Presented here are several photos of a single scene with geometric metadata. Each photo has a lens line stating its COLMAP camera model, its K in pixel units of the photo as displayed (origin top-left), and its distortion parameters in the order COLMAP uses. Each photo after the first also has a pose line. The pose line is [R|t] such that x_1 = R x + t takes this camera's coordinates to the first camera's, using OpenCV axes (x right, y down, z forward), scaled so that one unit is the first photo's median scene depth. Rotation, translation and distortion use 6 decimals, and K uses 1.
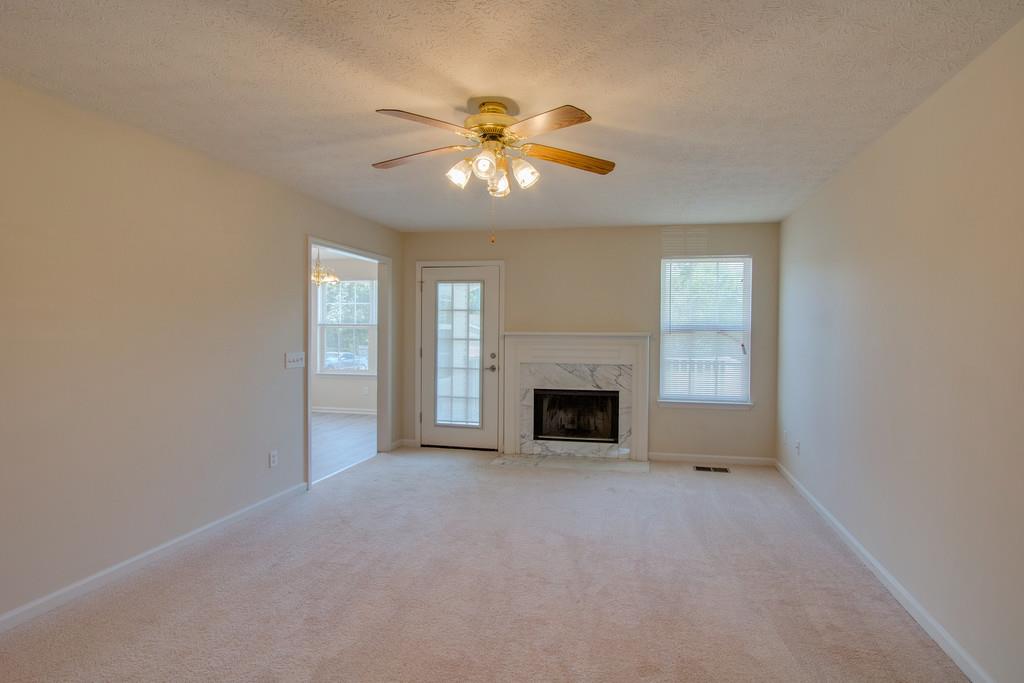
lens RADIAL K [[478.2, 0, 512.0], [0, 478.2, 341.5], [0, 0, 1]] dist [-0.015055, 0.000187]
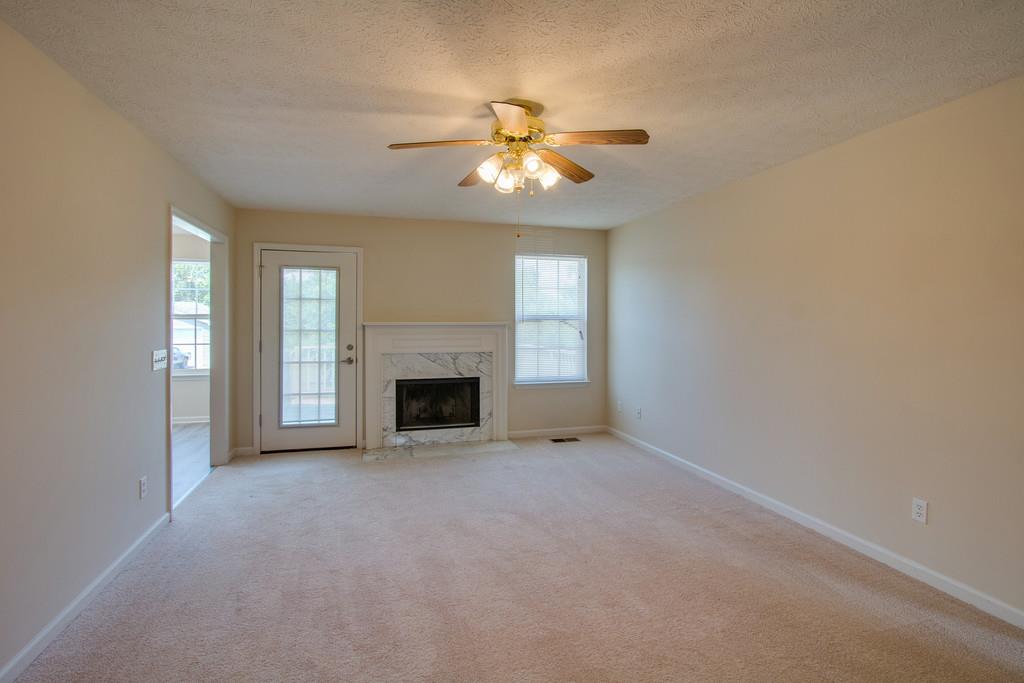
lens RADIAL K [[467.2, 0, 524.7], [0, 467.2, 326.1], [0, 0, 1]] dist [-0.013498, 0.000350]
pose [[0.897202, -0.010907, 0.441487, -0.143343], [0.015194, 0.999866, -0.006175, -0.001624], [-0.441360, 0.012248, 0.897247, 0.021849]]
